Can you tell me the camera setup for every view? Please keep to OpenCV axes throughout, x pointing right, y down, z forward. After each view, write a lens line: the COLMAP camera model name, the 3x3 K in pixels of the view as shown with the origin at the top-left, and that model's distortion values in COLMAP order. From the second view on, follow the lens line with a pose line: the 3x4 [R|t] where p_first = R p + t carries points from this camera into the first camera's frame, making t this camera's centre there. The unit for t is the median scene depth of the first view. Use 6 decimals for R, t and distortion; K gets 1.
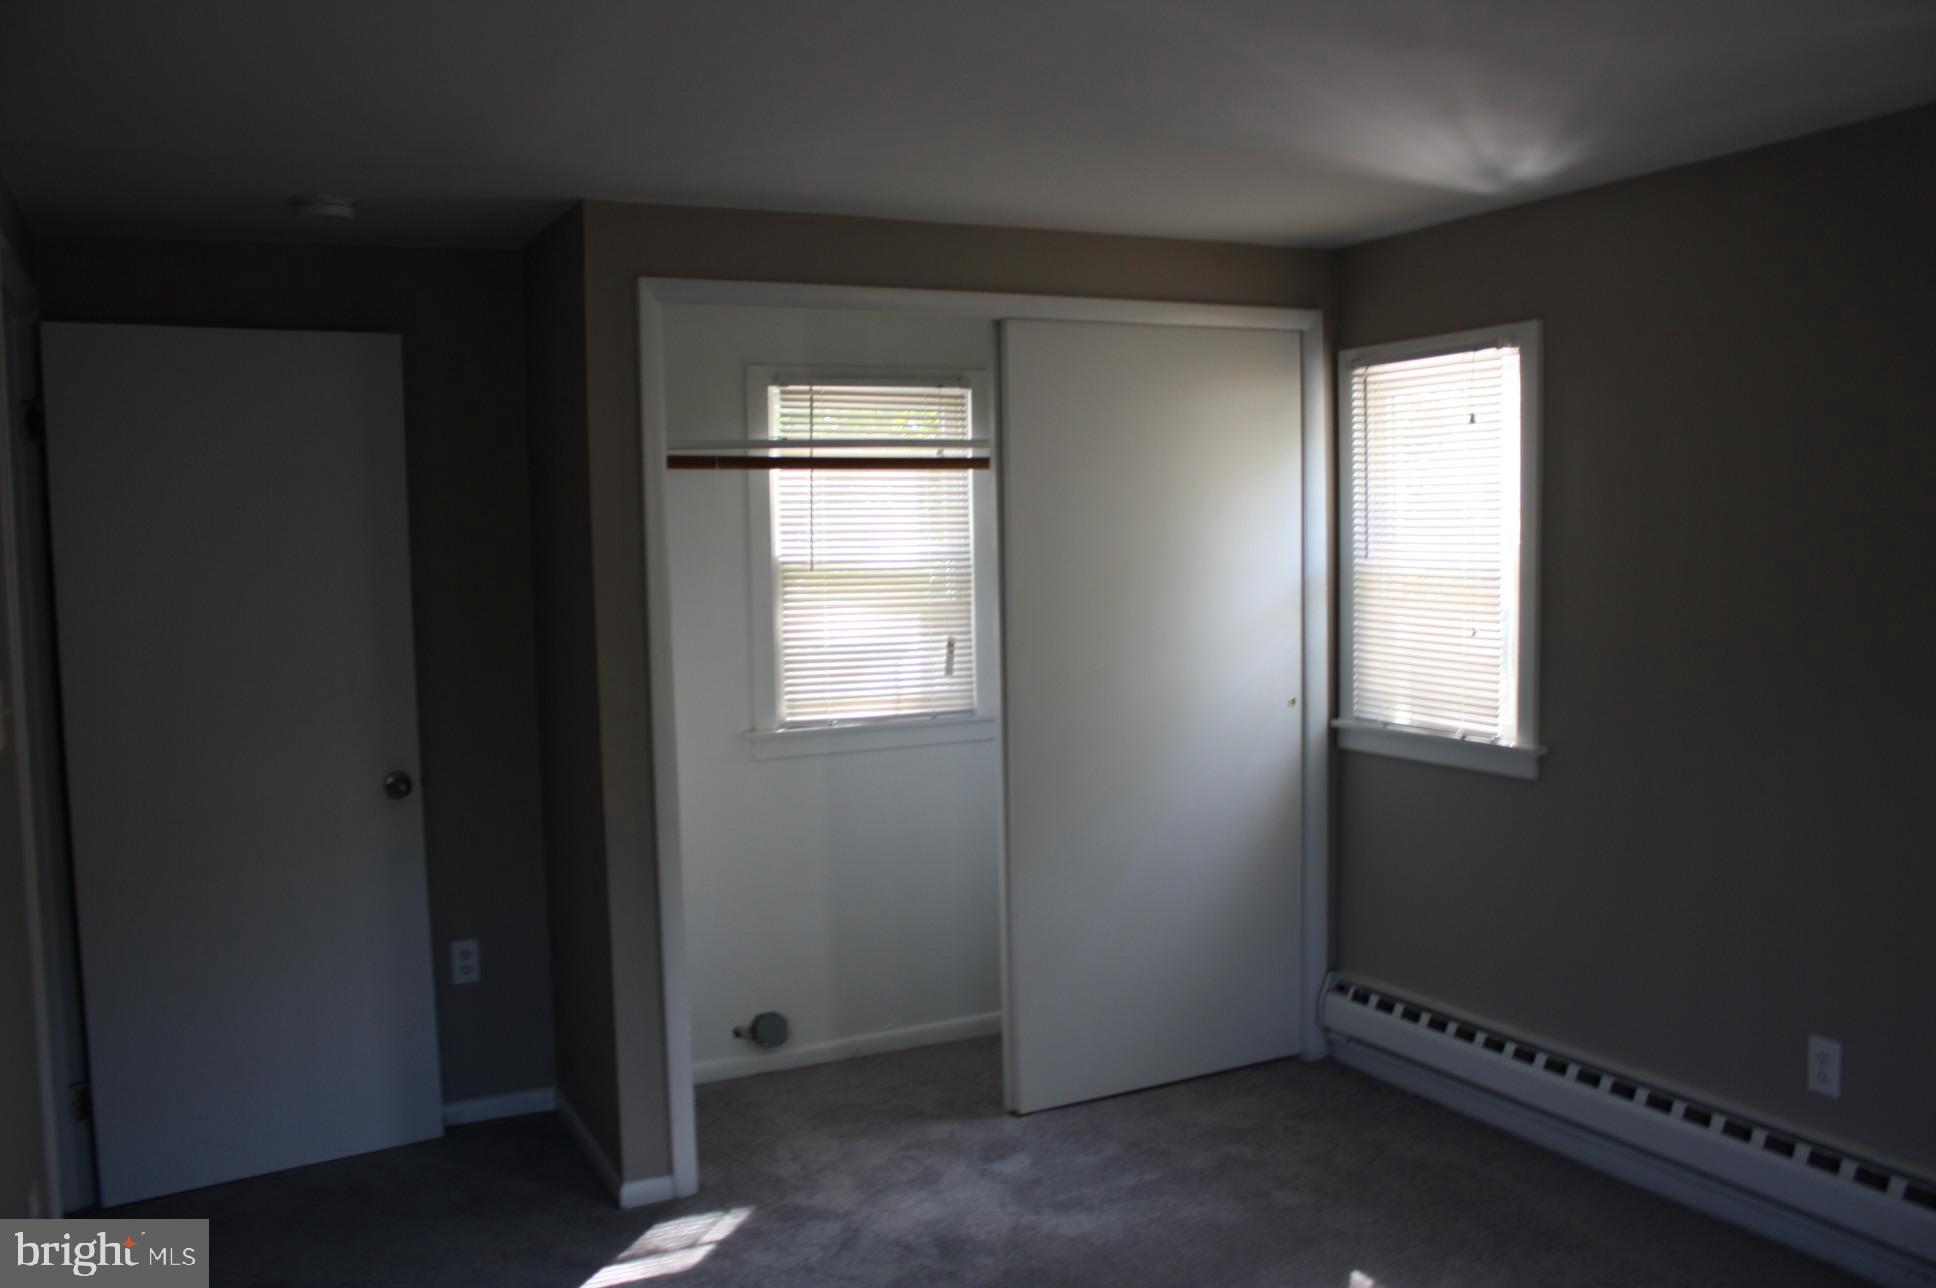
lens RADIAL K [[1618.9, 0, 968.0], [0, 1618.9, 644.0], [0, 0, 1]] dist [-0.086713, 0.012936]
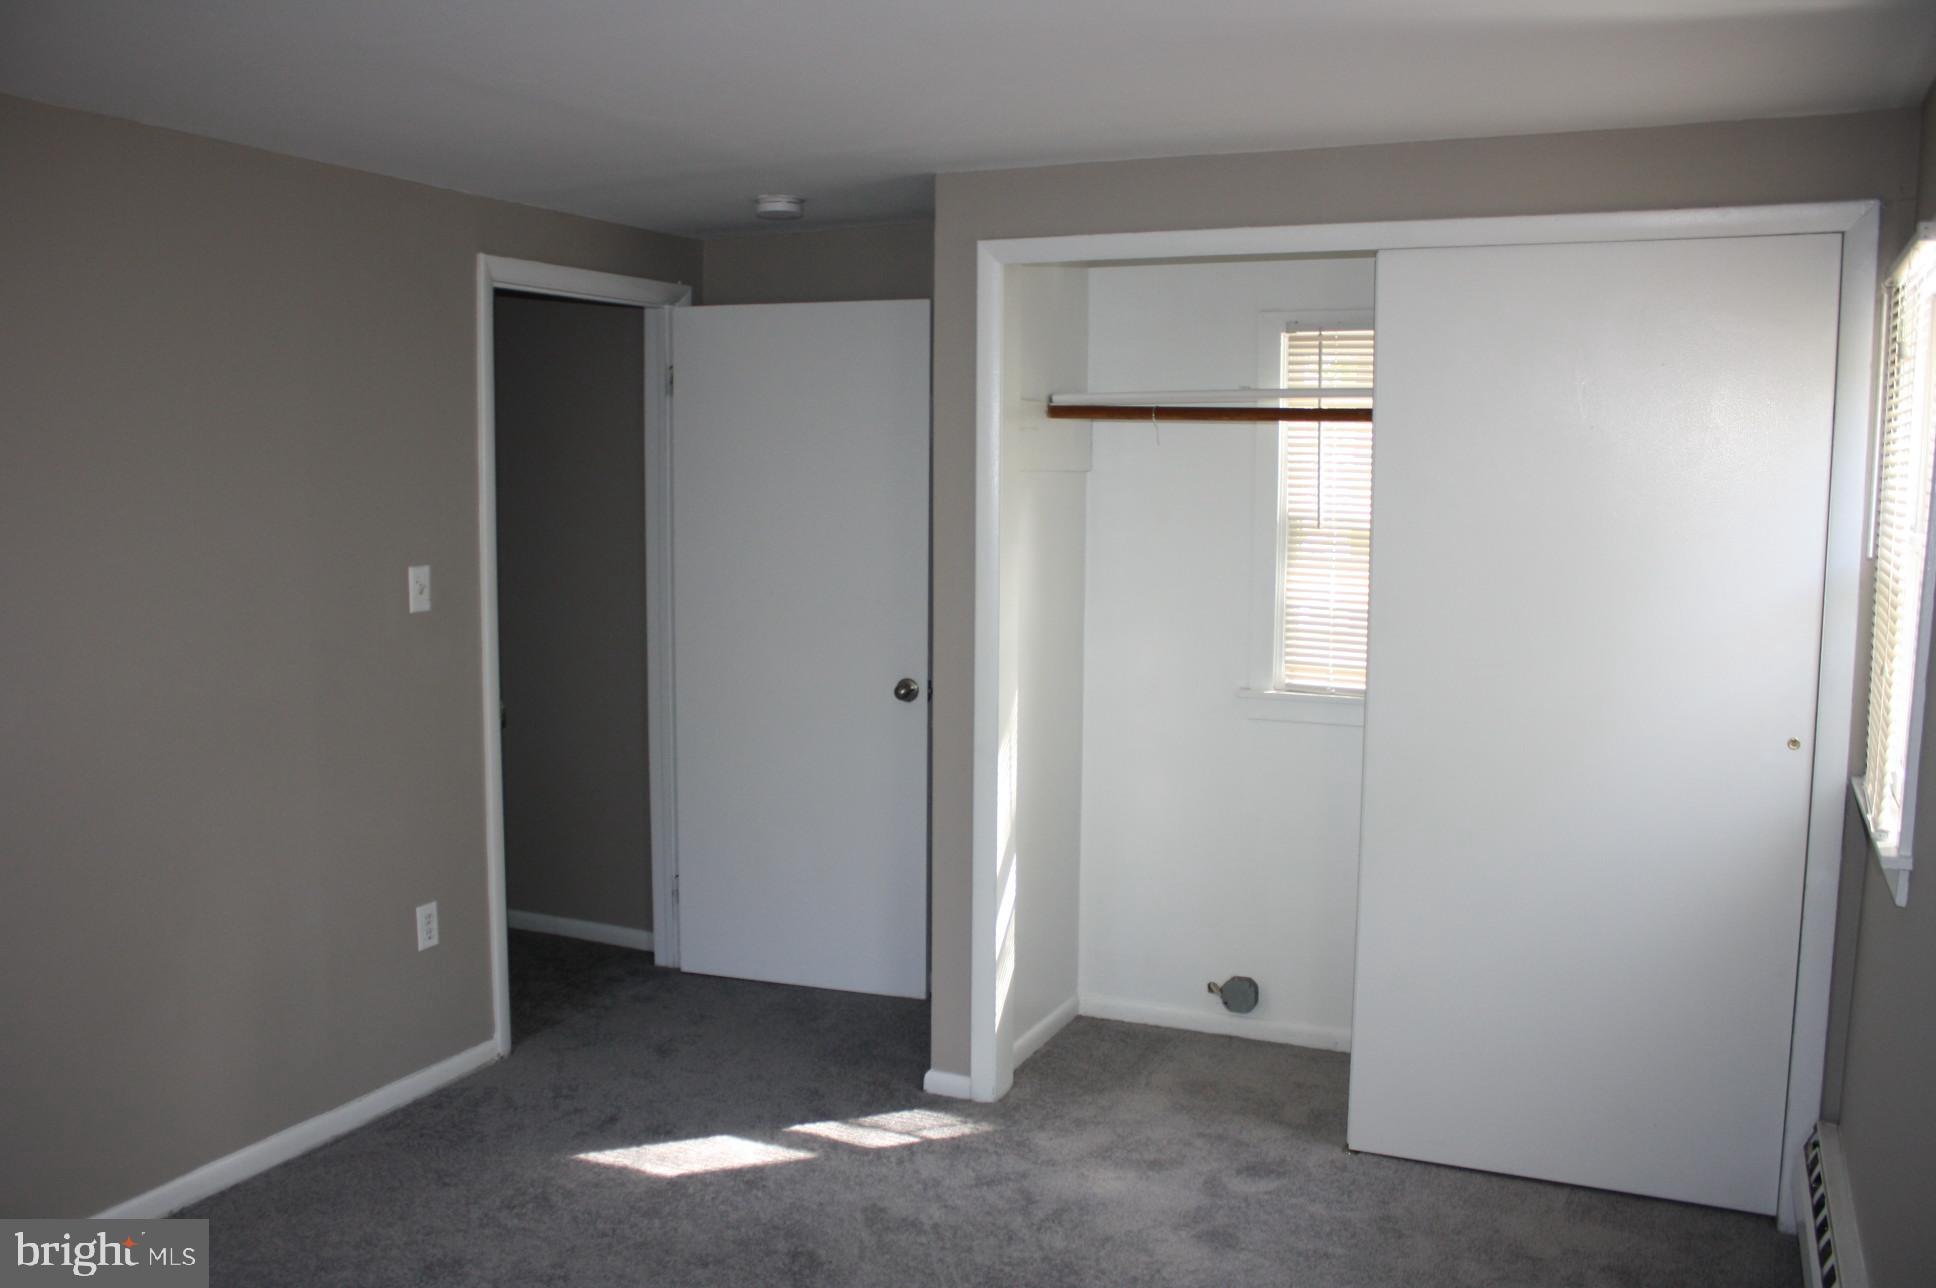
lens RADIAL K [[1605.7, 0, 968.0], [0, 1605.7, 644.0], [0, 0, 1]] dist [-0.073920, 0.007308]
pose [[0.635214, 0.108576, -0.764666, 0.502209], [-0.079439, 0.994003, 0.075150, -0.032556], [0.768240, 0.013008, 0.640030, 0.252036]]
